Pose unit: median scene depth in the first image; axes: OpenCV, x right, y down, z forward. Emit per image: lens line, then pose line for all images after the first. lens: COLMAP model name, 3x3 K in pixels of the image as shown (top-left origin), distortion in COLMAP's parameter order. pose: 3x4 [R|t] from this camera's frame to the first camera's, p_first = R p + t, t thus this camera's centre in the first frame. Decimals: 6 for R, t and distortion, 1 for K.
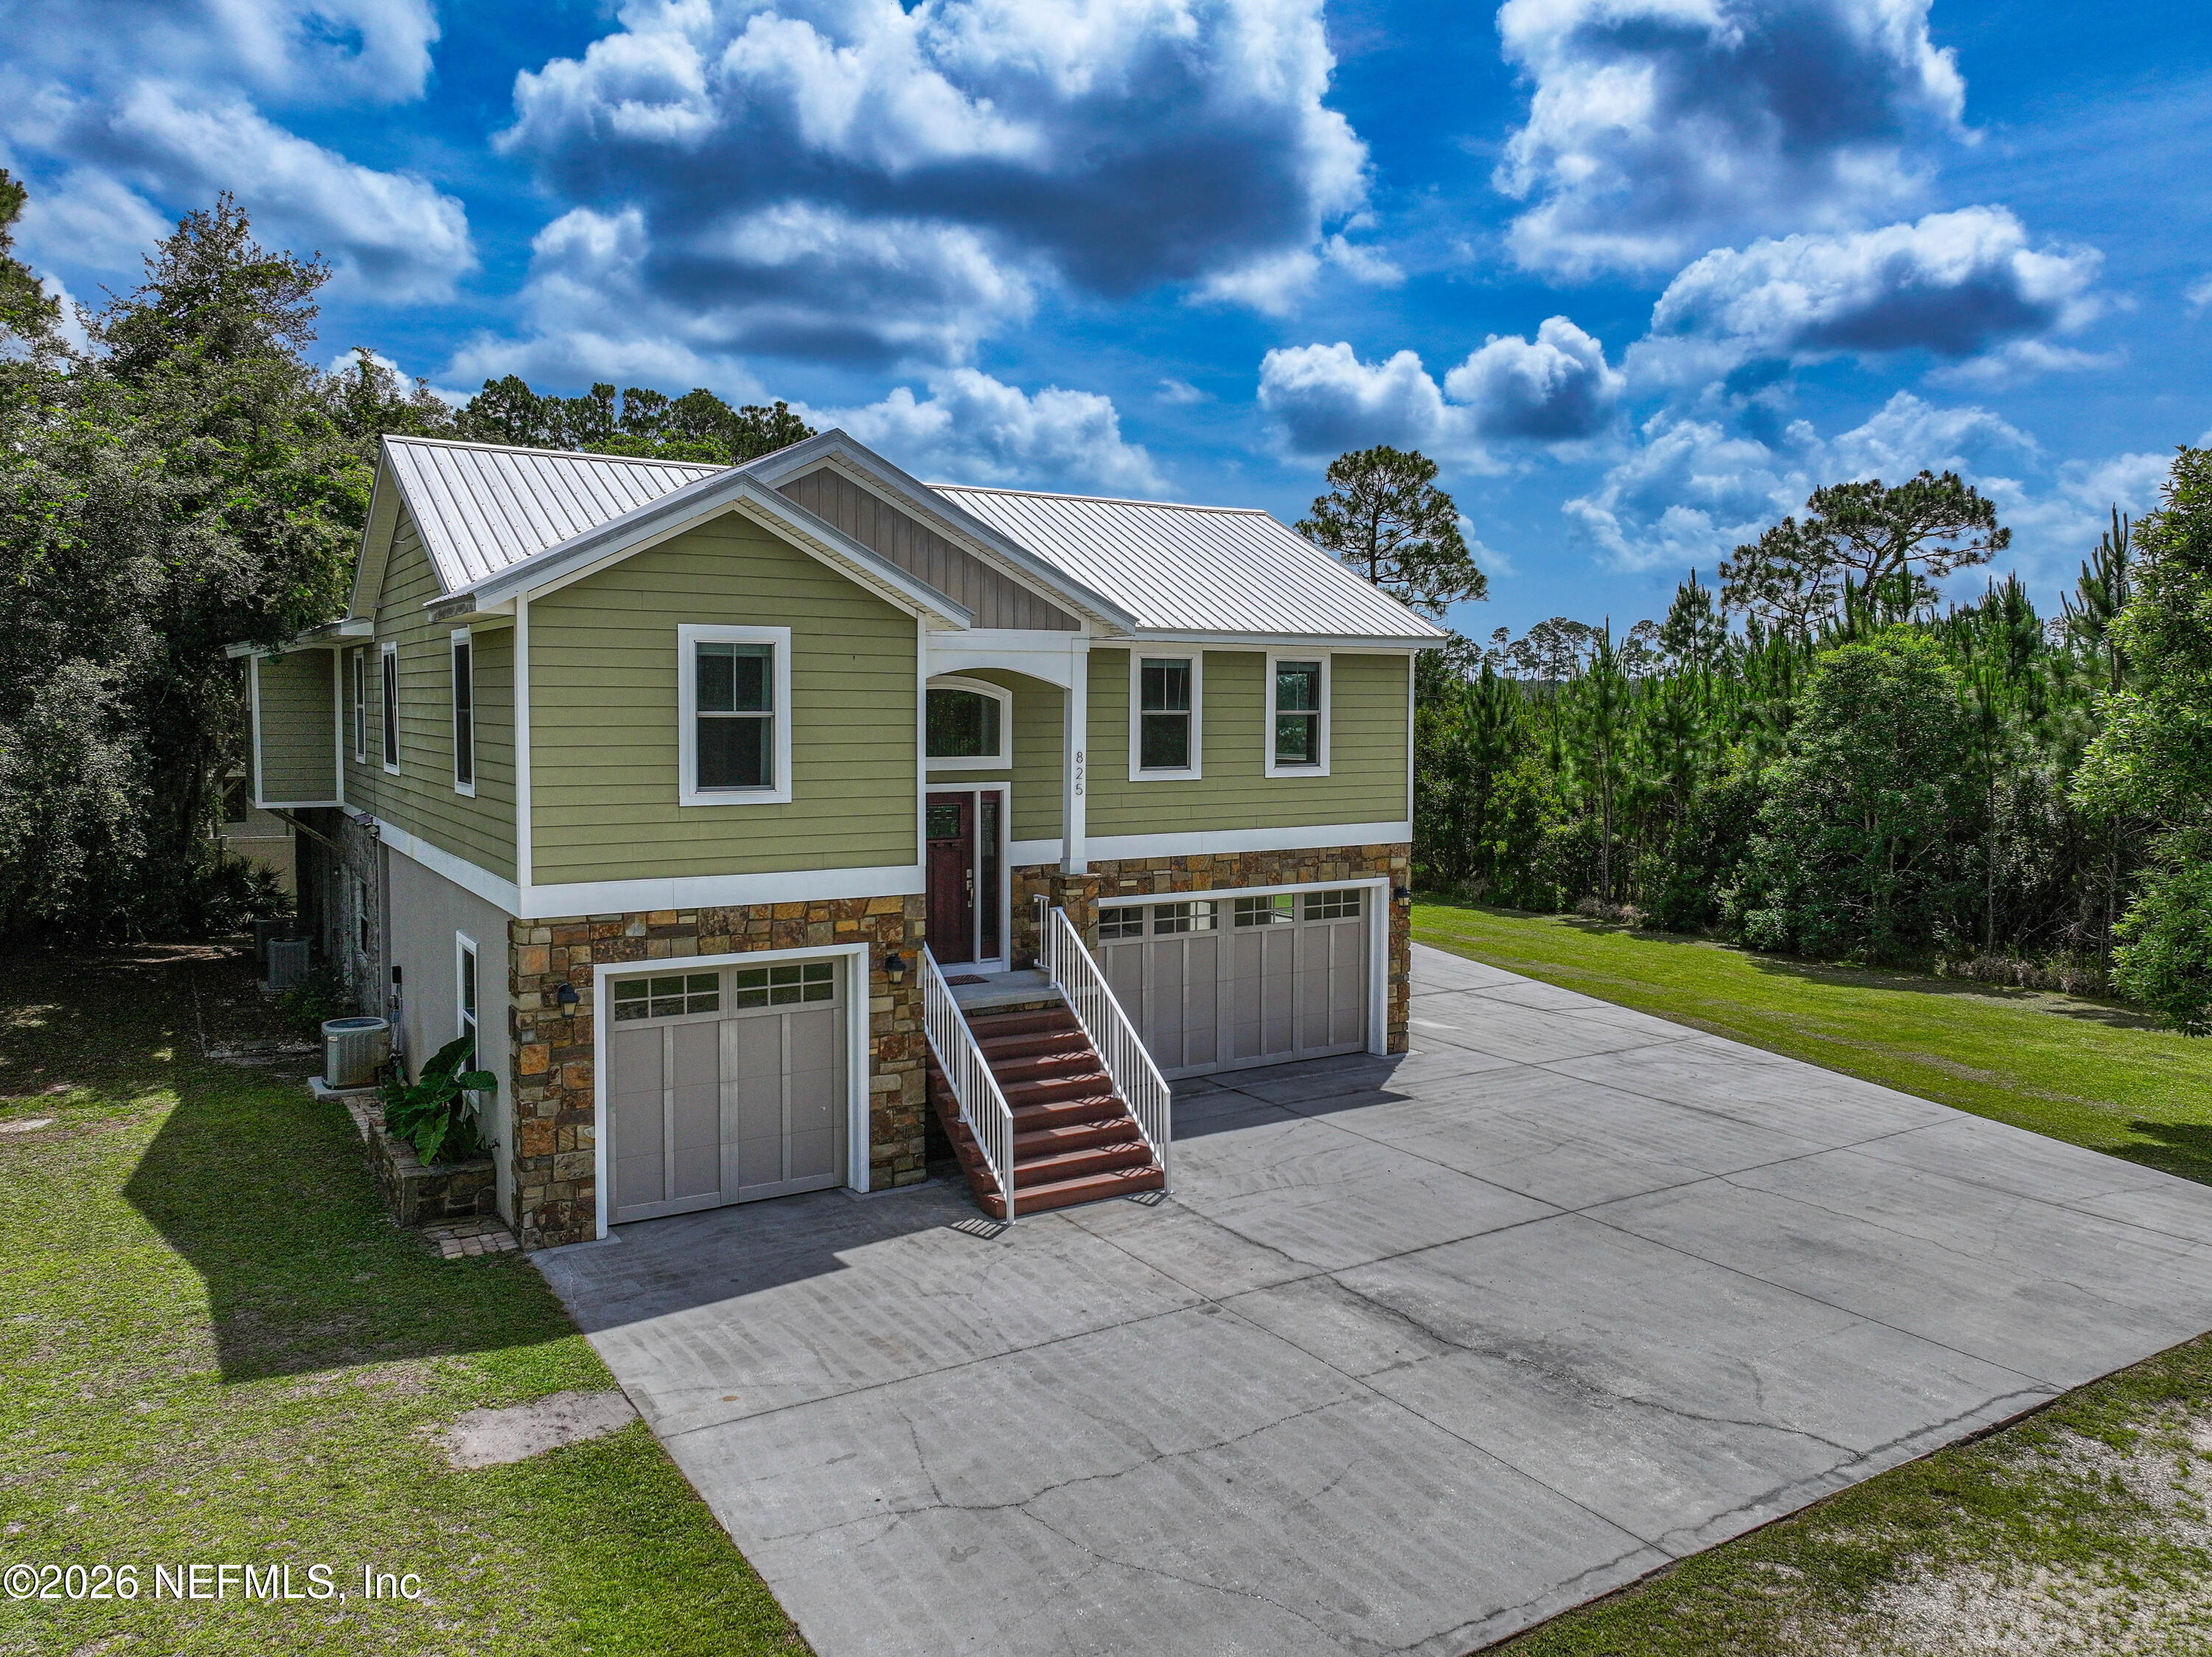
lens RADIAL K [[1566.4, 0, 1107.7], [0, 1566.4, 786.0], [0, 0, 1]] dist [0.001489, 0.004700]
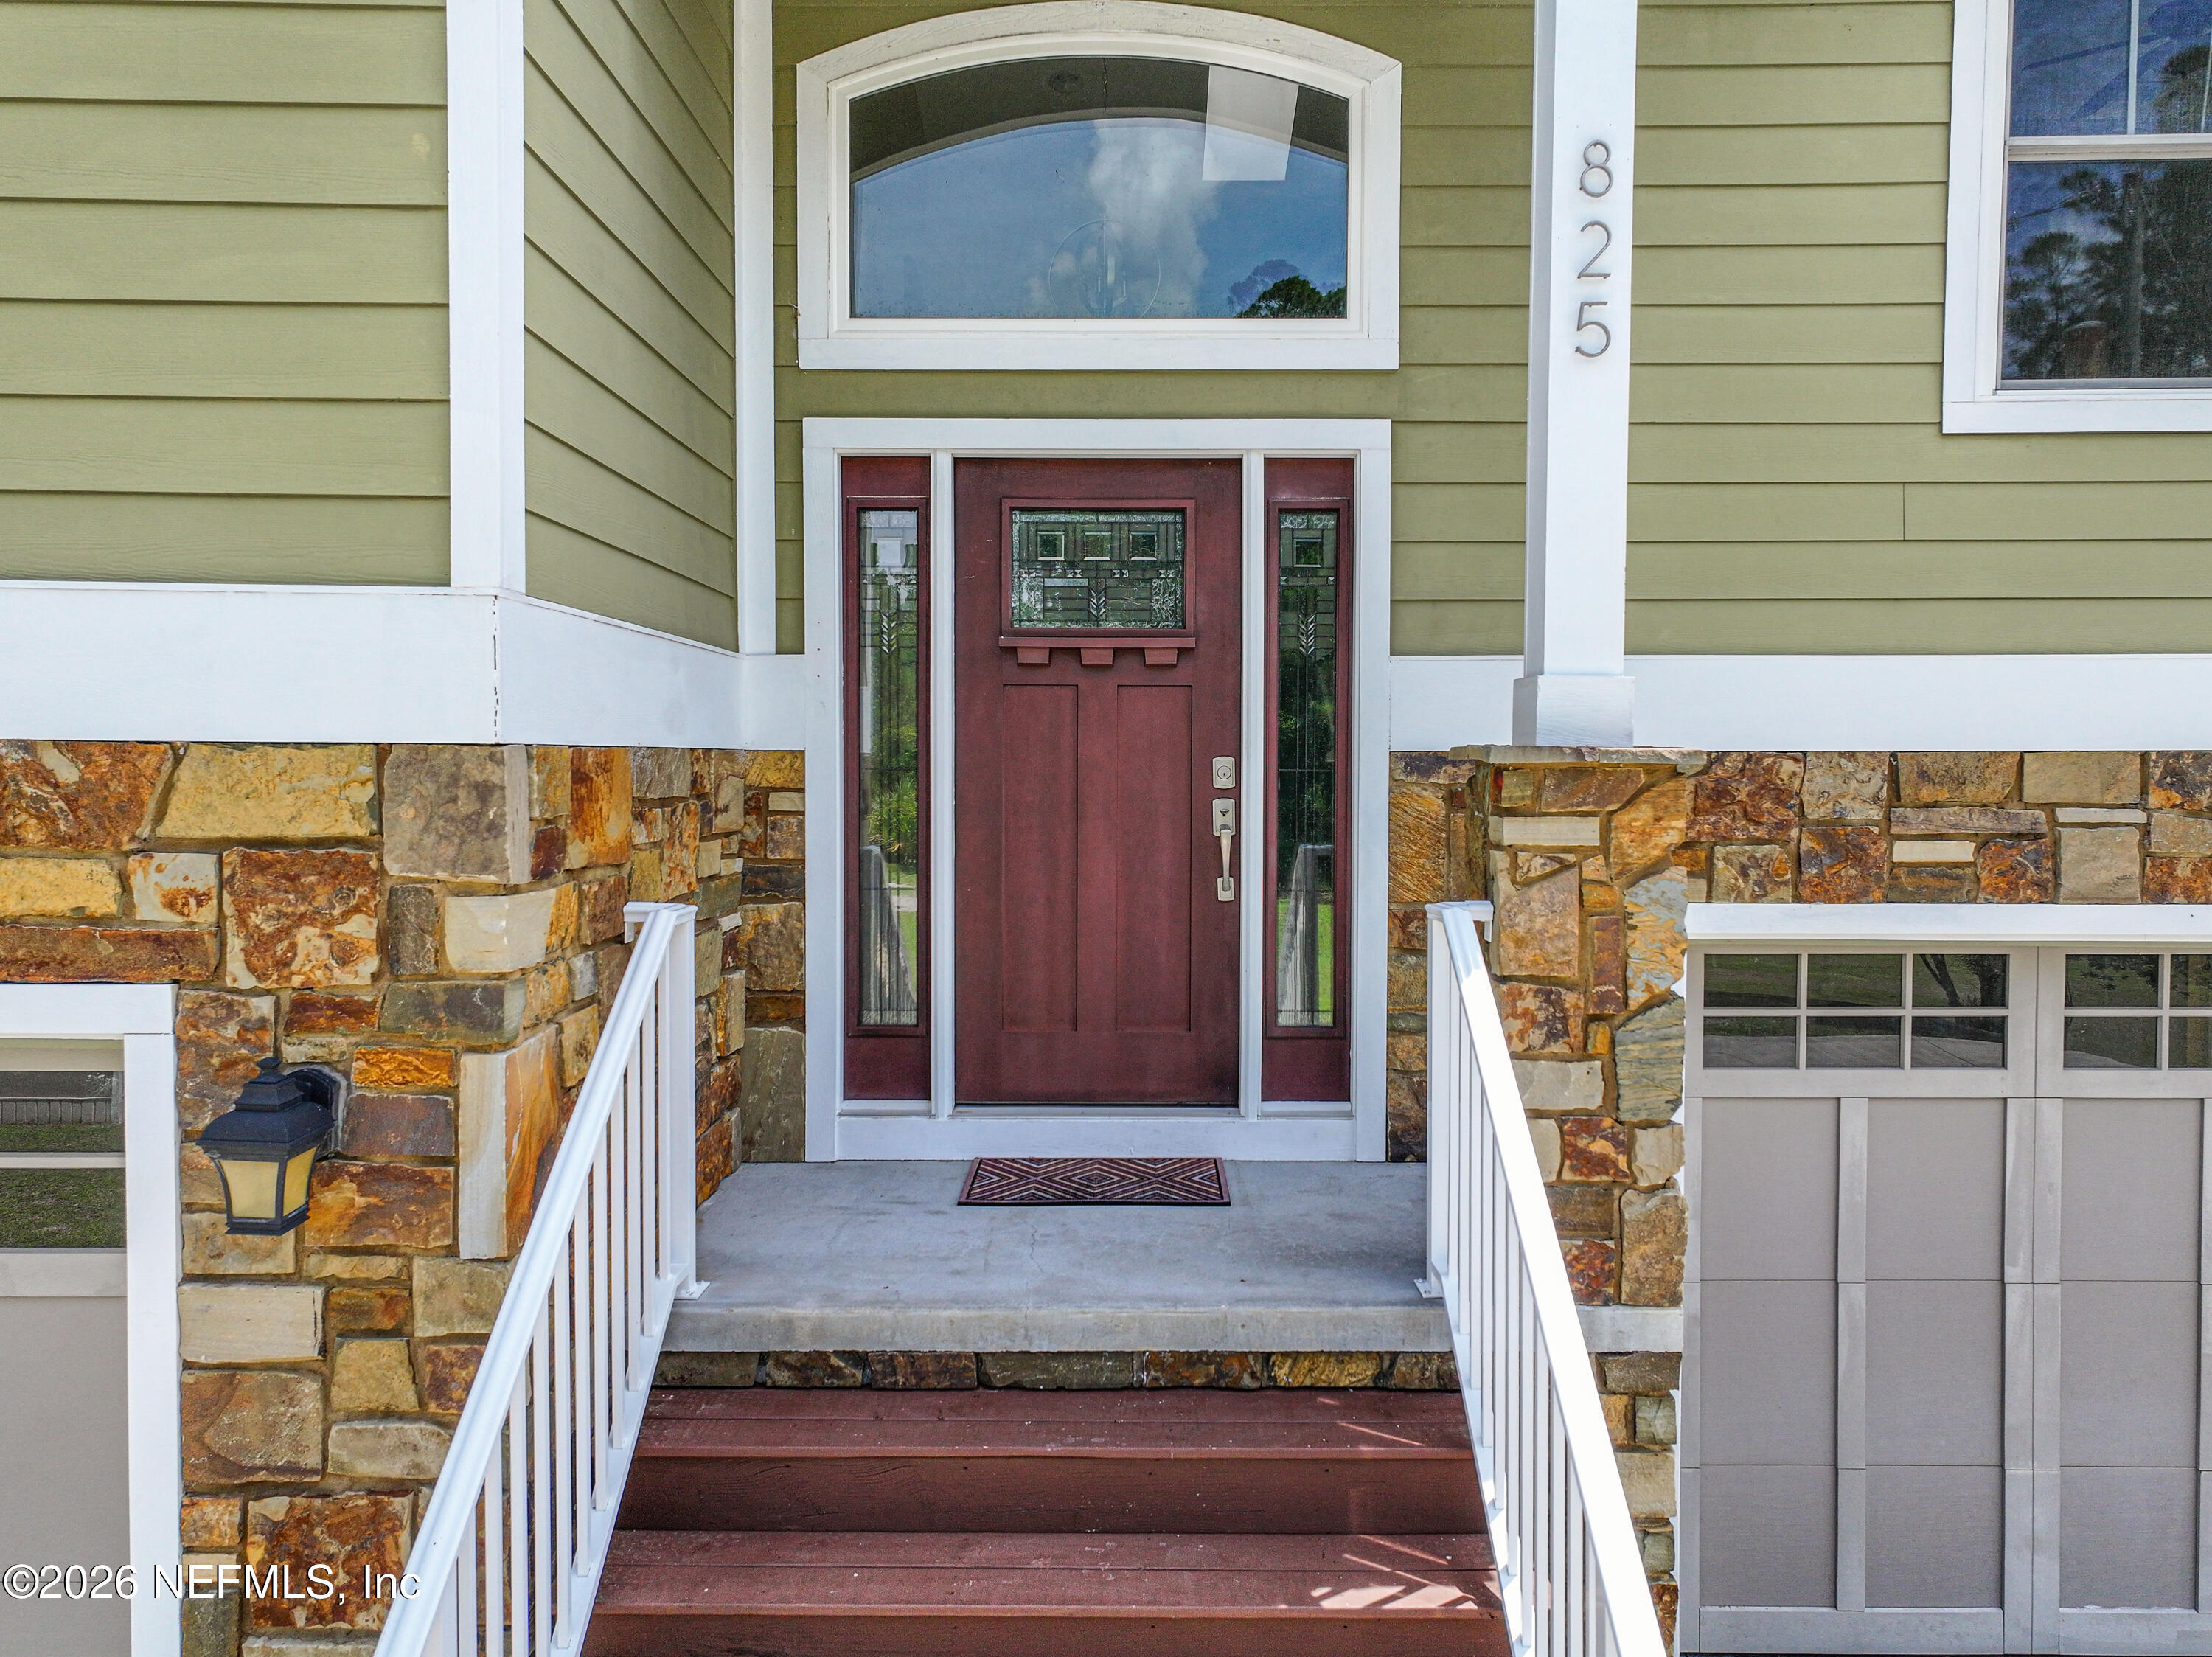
lens RADIAL K [[1560.1, 0, 1130.0], [0, 1560.1, 806.7], [0, 0, 1]] dist [0.005080, 0.005505]
pose [[0.849850, 0.014632, -0.526822, 0.044294], [-0.028263, 0.999441, -0.017834, 0.079418], [0.526267, 0.030046, 0.849788, 0.911903]]
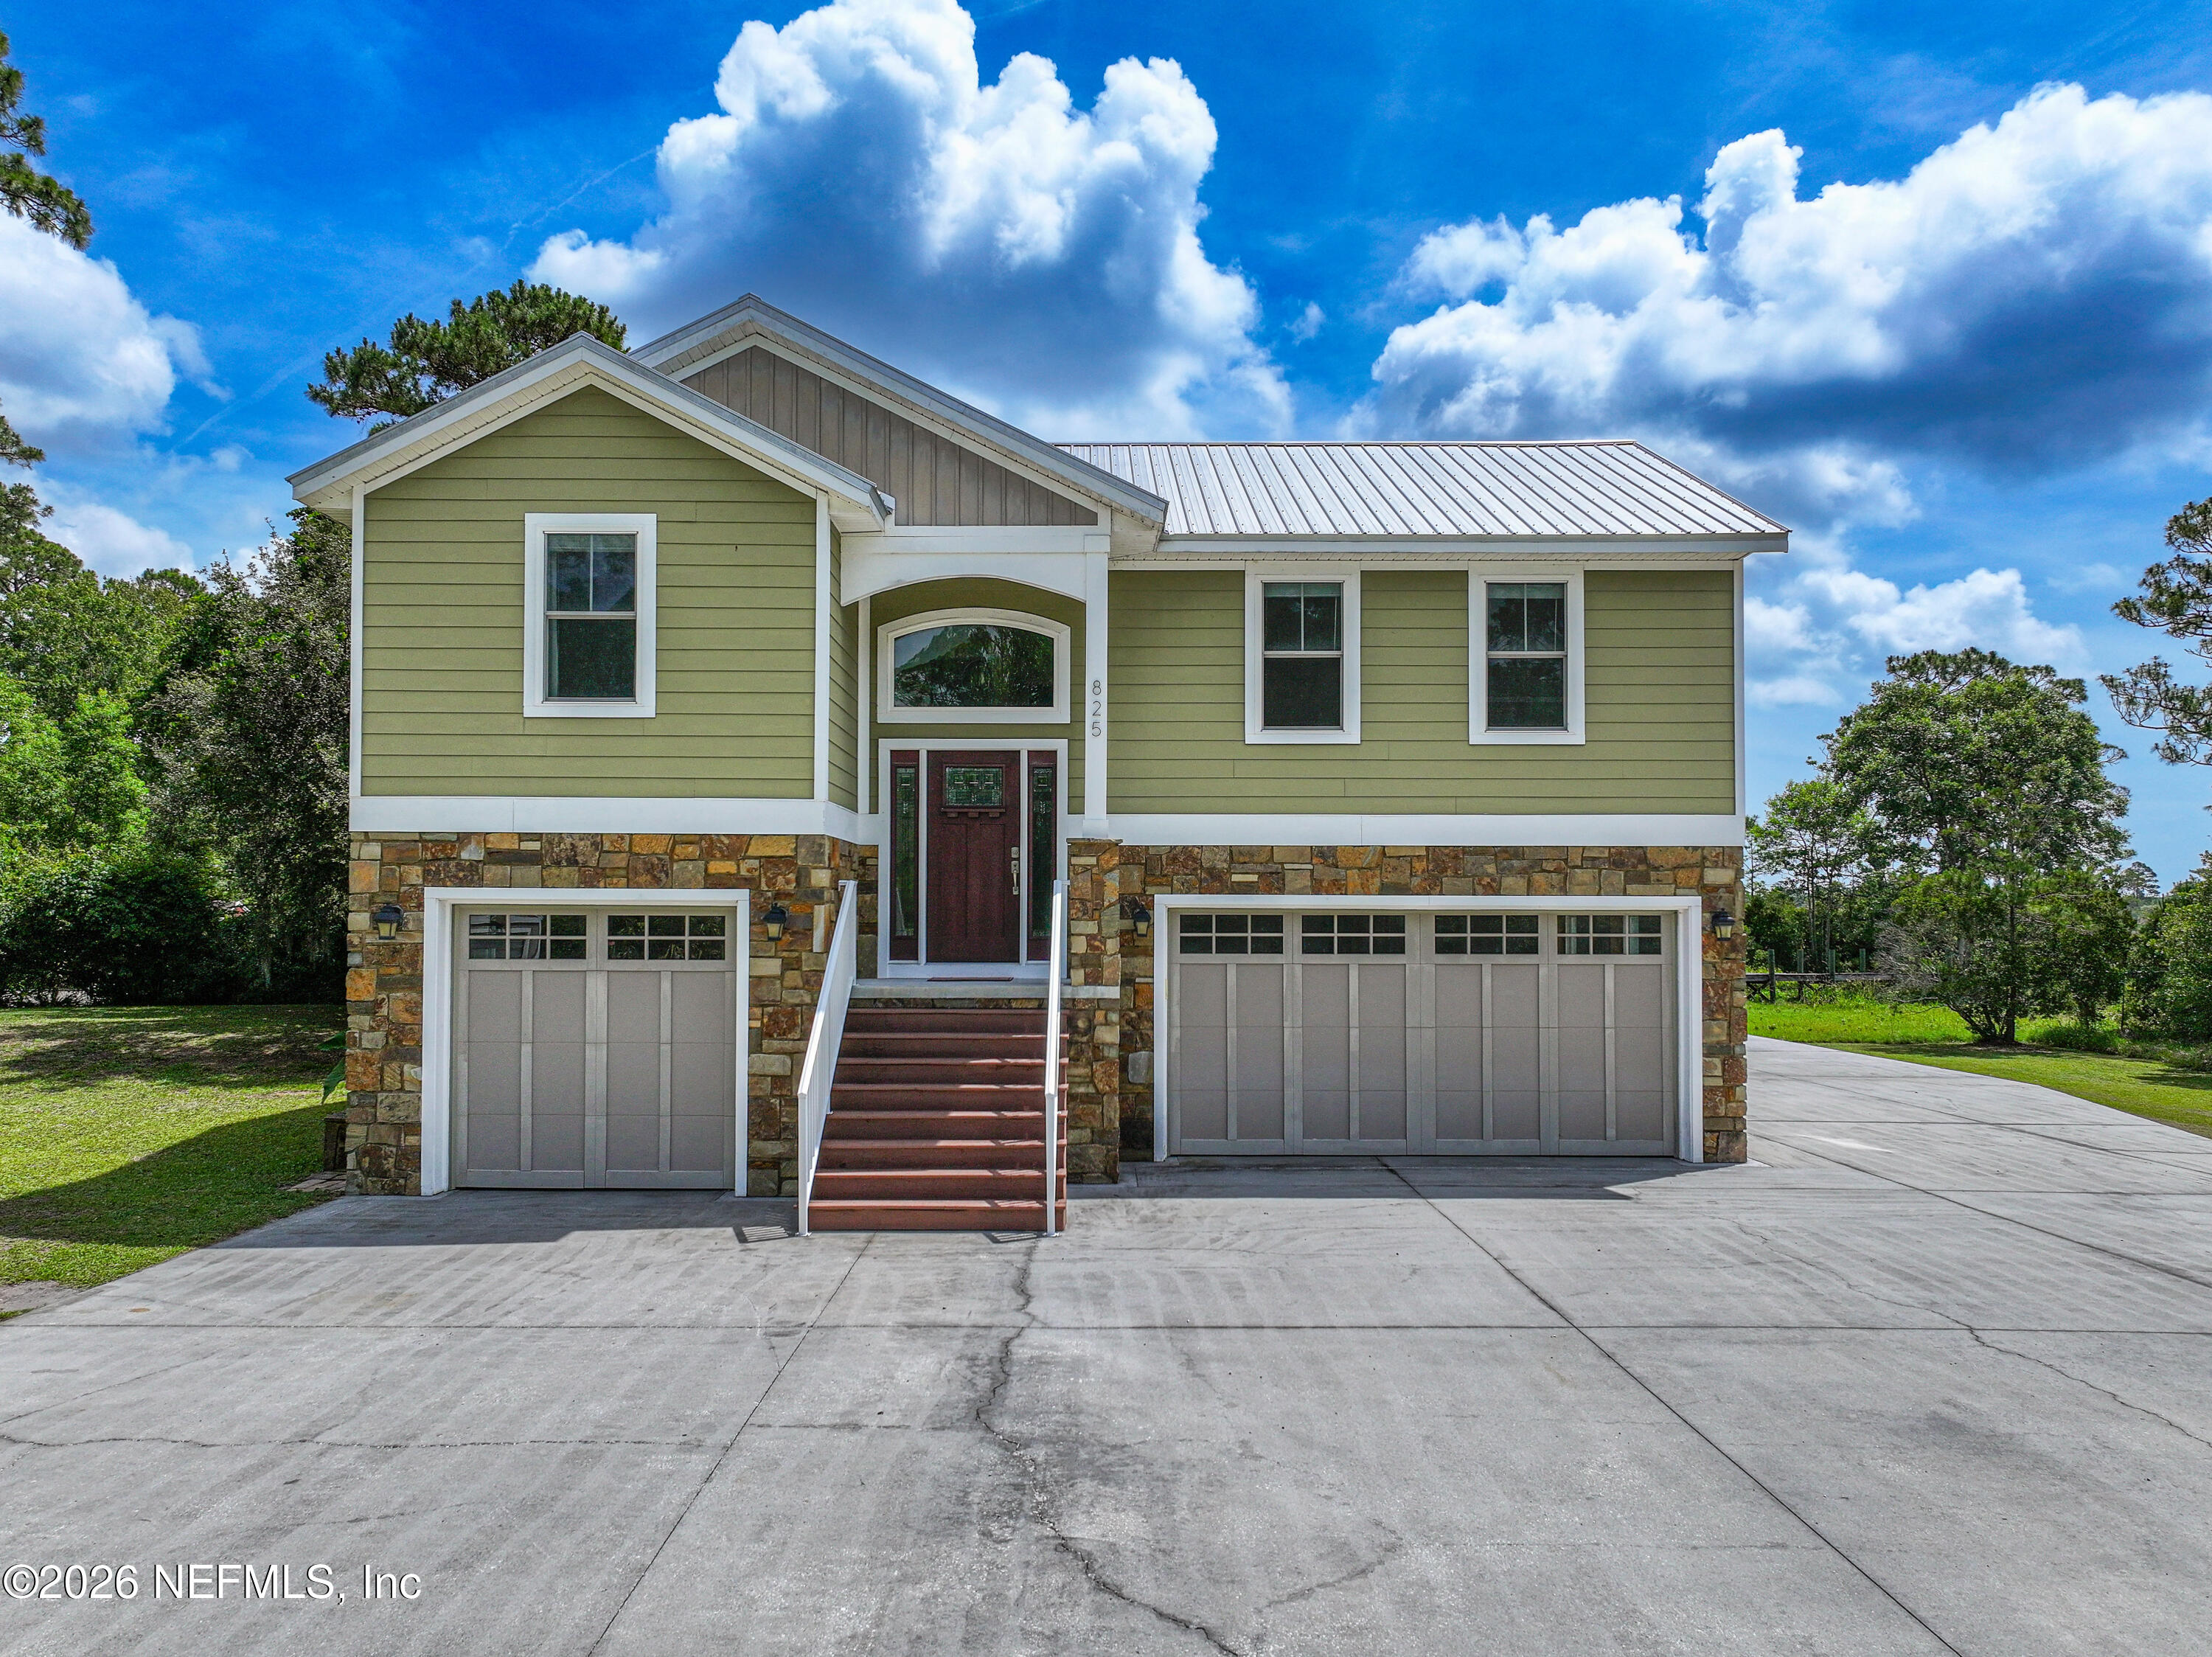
lens RADIAL K [[1585.4, 0, 1088.1], [0, 1585.4, 887.4], [0, 0, 1]] dist [0.004634, 0.007363]
pose [[0.845131, -0.012382, -0.534416, 0.452158], [-0.029098, 0.997184, -0.069120, 0.153555], [0.533767, 0.073966, 0.842391, 0.394850]]
